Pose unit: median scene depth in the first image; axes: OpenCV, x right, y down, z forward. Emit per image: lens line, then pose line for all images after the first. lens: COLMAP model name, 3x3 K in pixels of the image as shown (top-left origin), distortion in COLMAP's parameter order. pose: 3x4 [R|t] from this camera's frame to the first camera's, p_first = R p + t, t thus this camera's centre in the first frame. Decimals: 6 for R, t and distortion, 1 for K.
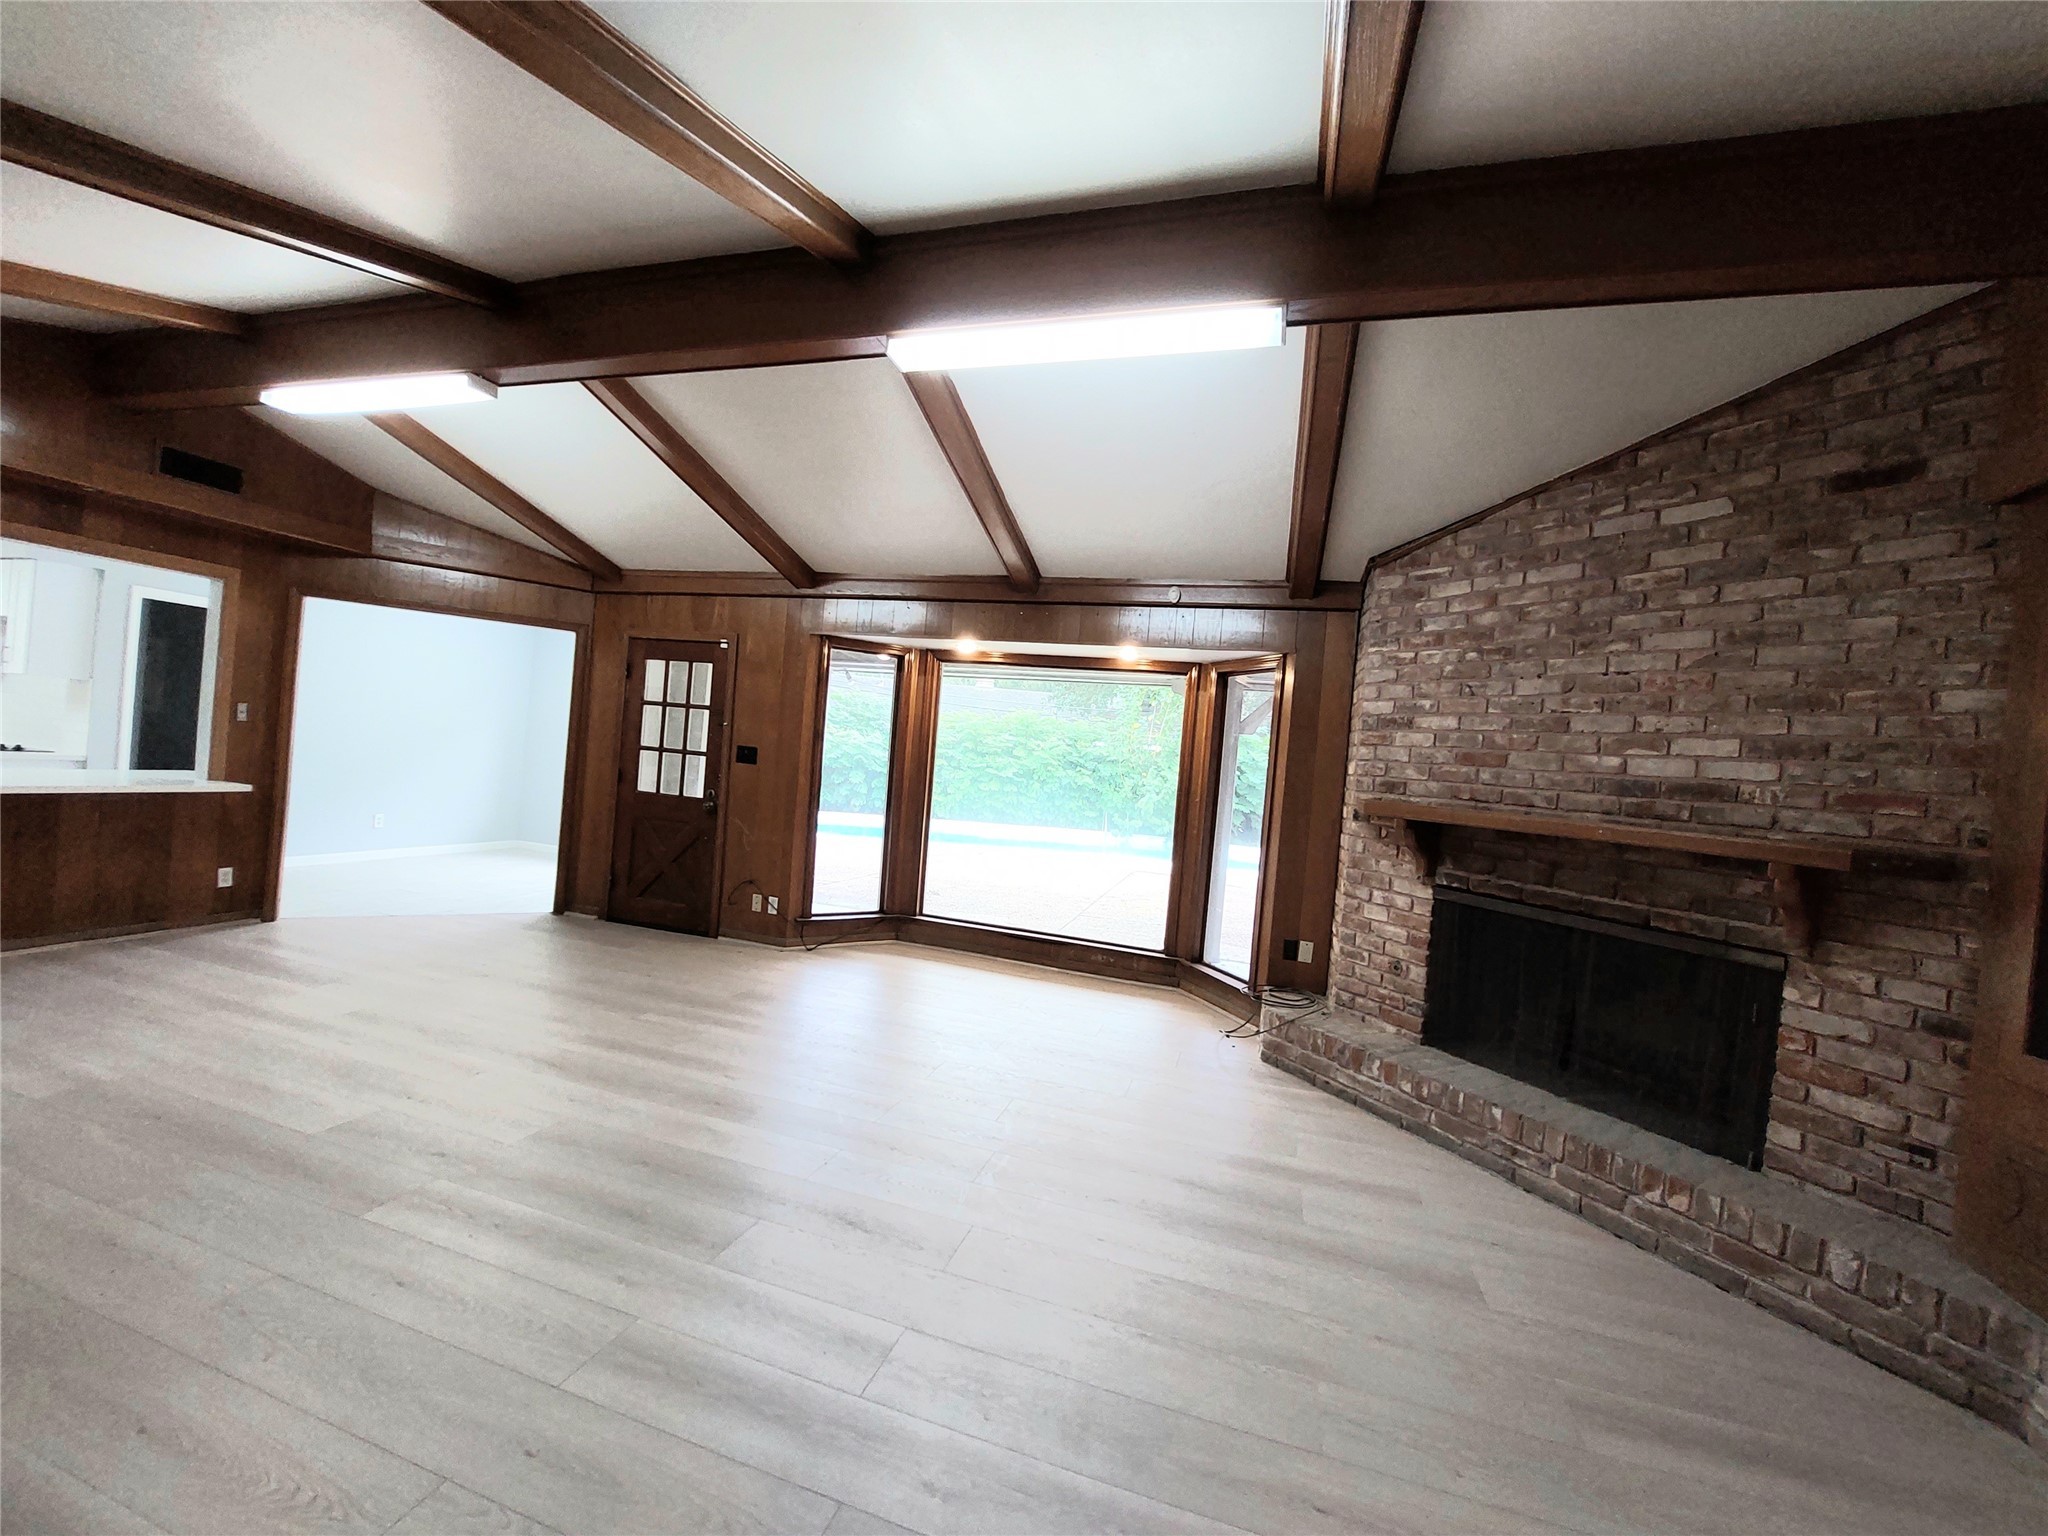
lens RADIAL K [[826.0, 0, 1002.7], [0, 826.0, 770.3], [0, 0, 1]] dist [-0.003447, -0.000500]
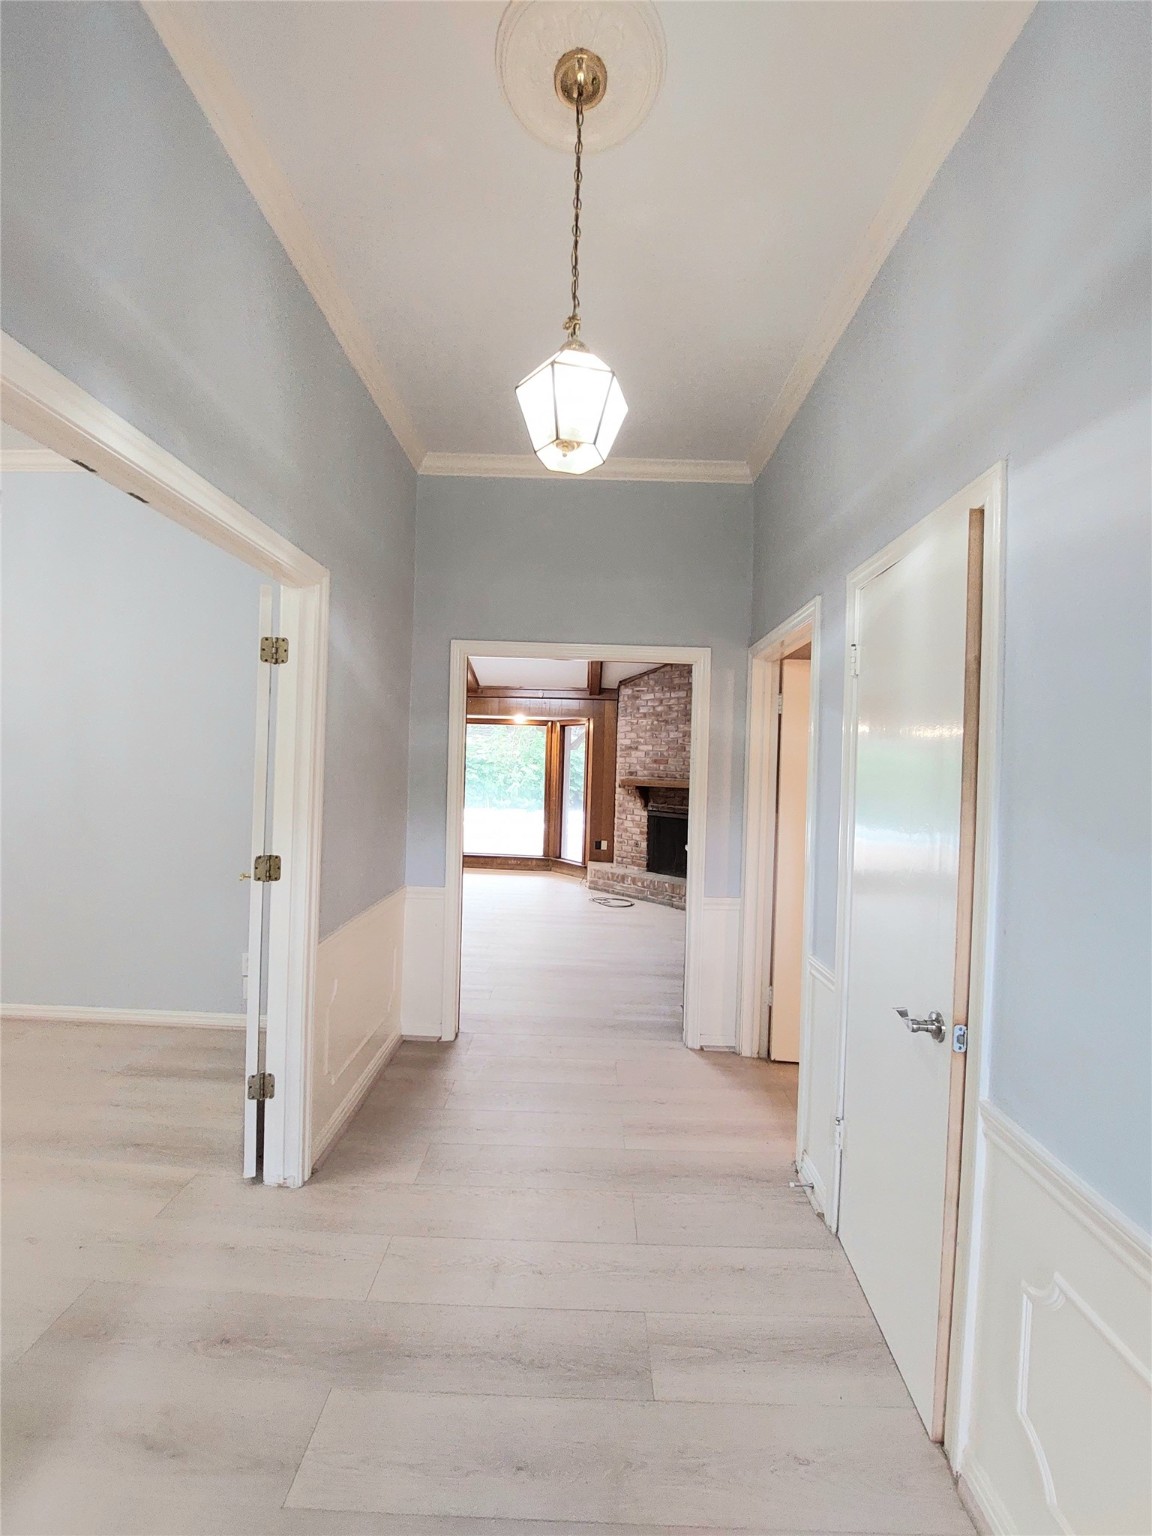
lens RADIAL K [[619.5, 0, 572.8], [0, 619.5, 774.3], [0, 0, 1]] dist [-0.003447, -0.000500]
pose [[0.957292, -0.059651, 0.282901, -0.229478], [0.056065, 0.998211, 0.020763, -0.026044], [-0.283634, -0.004016, 0.958924, -0.741631]]
